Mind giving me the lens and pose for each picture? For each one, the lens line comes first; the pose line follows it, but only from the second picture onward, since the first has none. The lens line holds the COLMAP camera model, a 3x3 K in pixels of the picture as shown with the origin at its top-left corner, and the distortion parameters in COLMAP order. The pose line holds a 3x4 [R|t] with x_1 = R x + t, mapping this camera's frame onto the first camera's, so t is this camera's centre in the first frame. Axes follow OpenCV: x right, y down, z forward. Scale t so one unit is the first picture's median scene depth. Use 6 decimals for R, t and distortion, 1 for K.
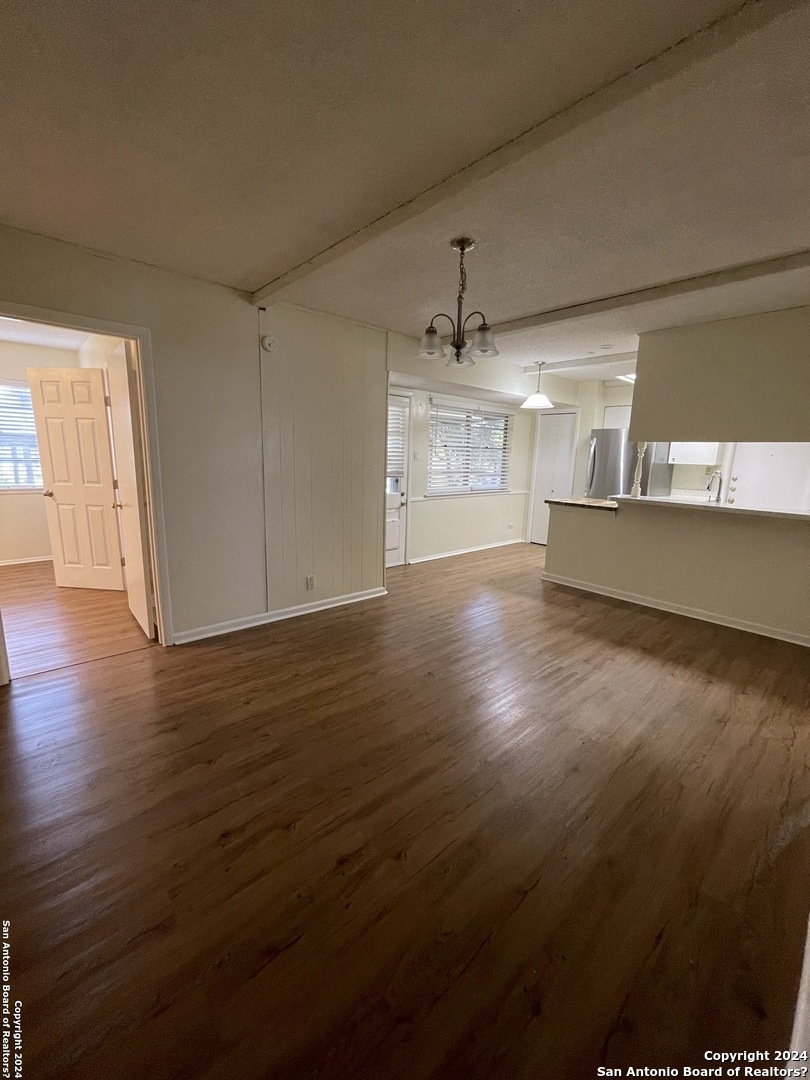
lens RADIAL K [[436.4, 0, 403.5], [0, 436.4, 542.2], [0, 0, 1]] dist [-0.001899, -0.000235]
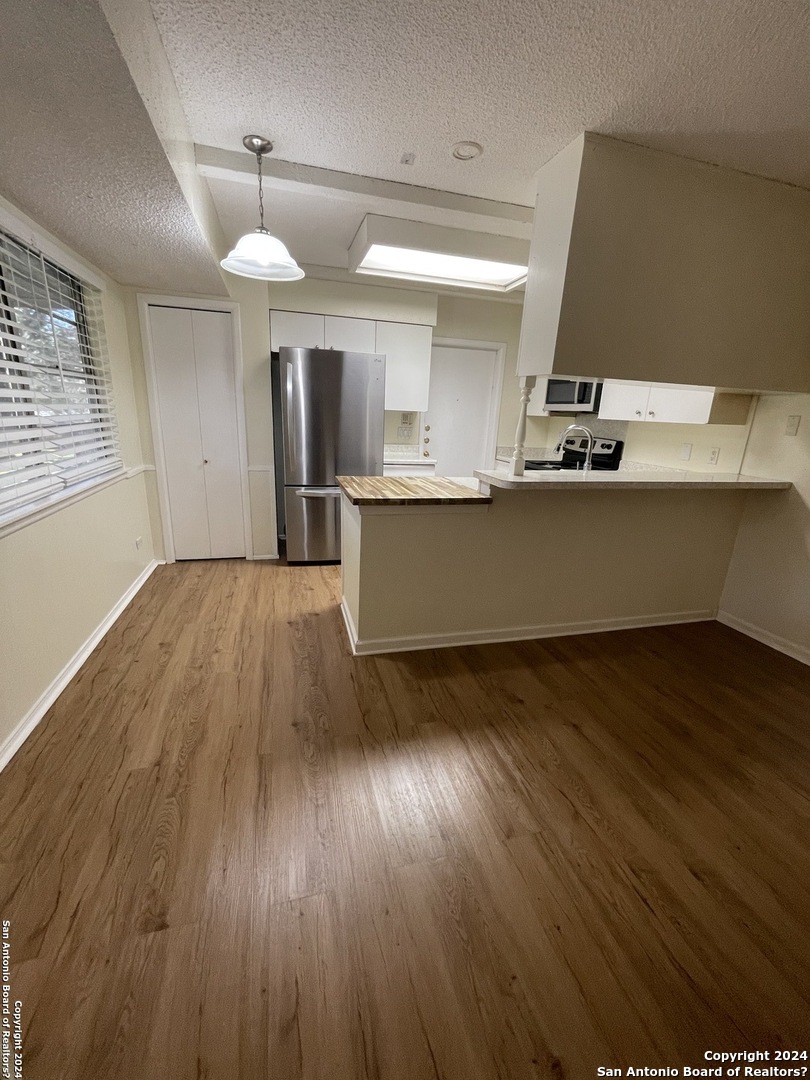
lens RADIAL K [[441.1, 0, 405.0], [0, 441.1, 540.0], [0, 0, 1]] dist [0.003235, 0.000289]
pose [[0.454497, -0.260583, 0.851780, -0.048990], [0.149367, 0.965007, 0.215523, -0.143009], [-0.878136, 0.029274, 0.477515, 0.722734]]
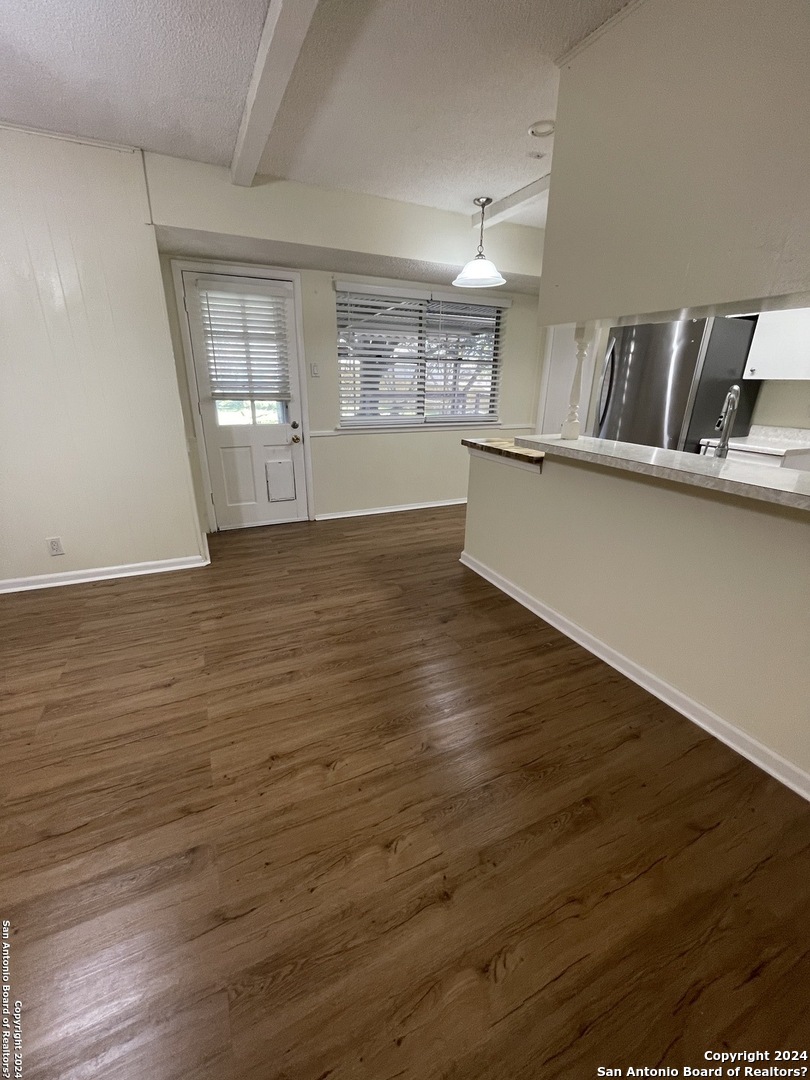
lens RADIAL K [[441.1, 0, 405.0], [0, 441.1, 540.0], [0, 0, 1]] dist [0.003235, 0.000289]
pose [[0.957375, 0.091147, -0.274090, 0.423562], [-0.049873, 0.986818, 0.153955, -0.047686], [0.284510, -0.133723, 0.949301, 0.349670]]
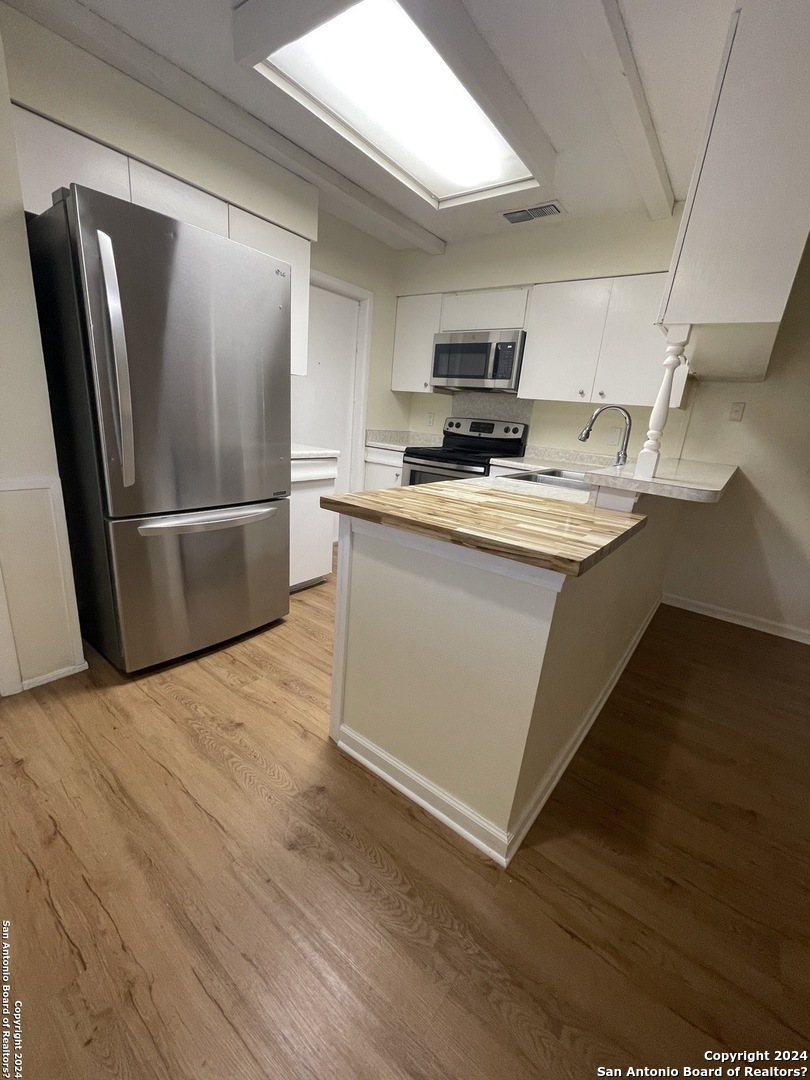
lens RADIAL K [[440.4, 0, 402.5], [0, 440.4, 540.3], [0, 0, 1]] dist [-0.002494, -0.000135]
pose [[-0.170297, -0.320497, 0.931816, 0.158427], [0.109403, 0.933633, 0.341117, -0.175982], [-0.979301, 0.160035, -0.123932, 1.075244]]
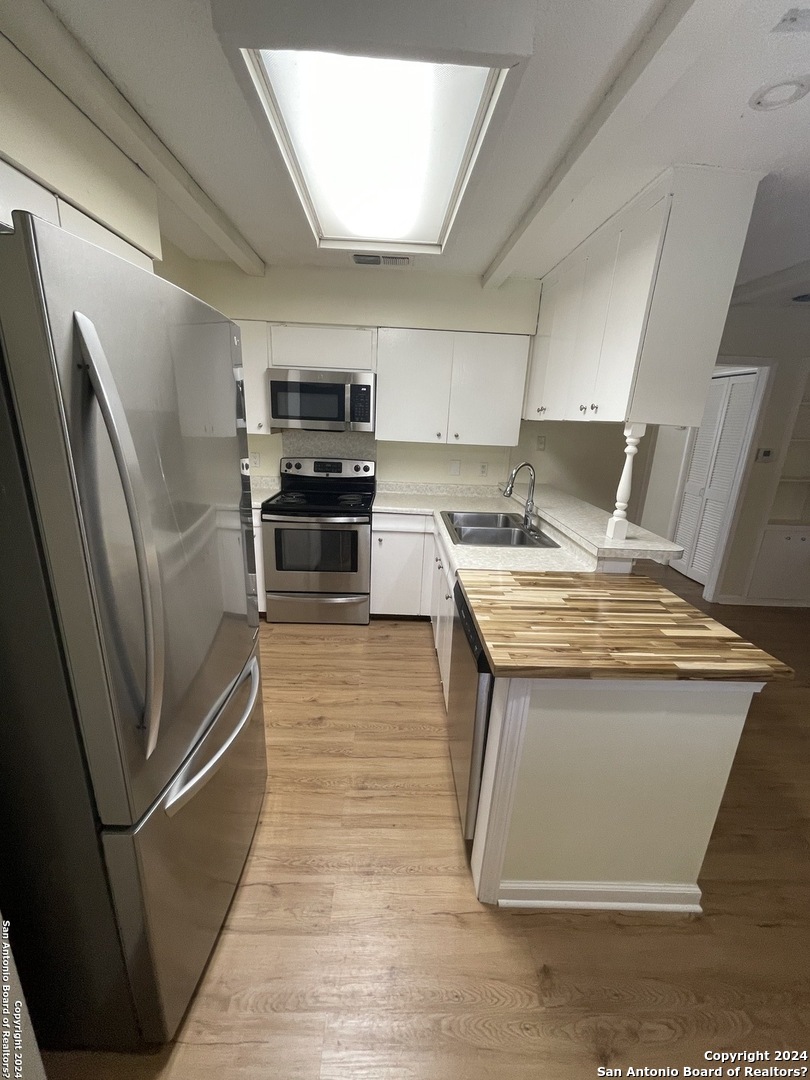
lens RADIAL K [[440.4, 0, 402.5], [0, 440.4, 540.3], [0, 0, 1]] dist [-0.002494, -0.000135]
pose [[-0.751116, -0.238784, 0.615473, 0.346542], [0.066638, 0.900109, 0.430538, -0.275960], [-0.656798, 0.364398, -0.660174, 1.250461]]
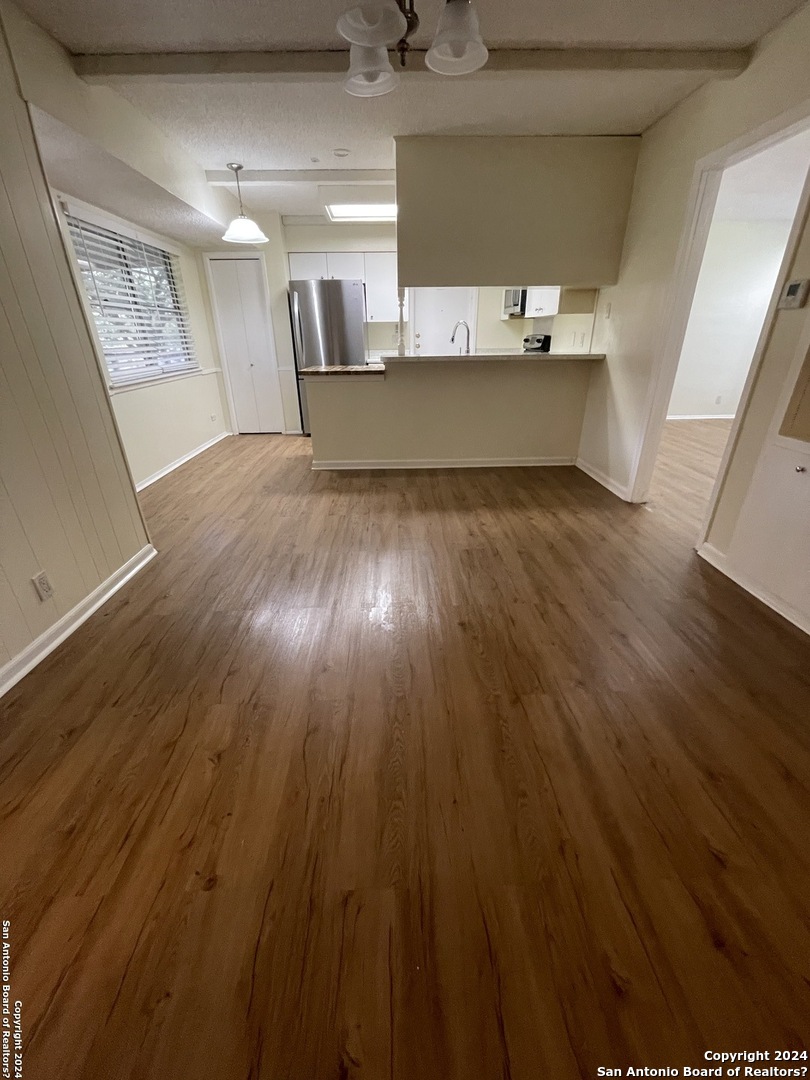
lens RADIAL K [[440.4, 0, 402.5], [0, 440.4, 540.3], [0, 0, 1]] dist [-0.002494, -0.000135]
pose [[0.654035, -0.355712, 0.667613, -0.196117], [0.182999, 0.930730, 0.316627, -0.028630], [-0.733996, -0.084912, 0.673825, 0.283620]]
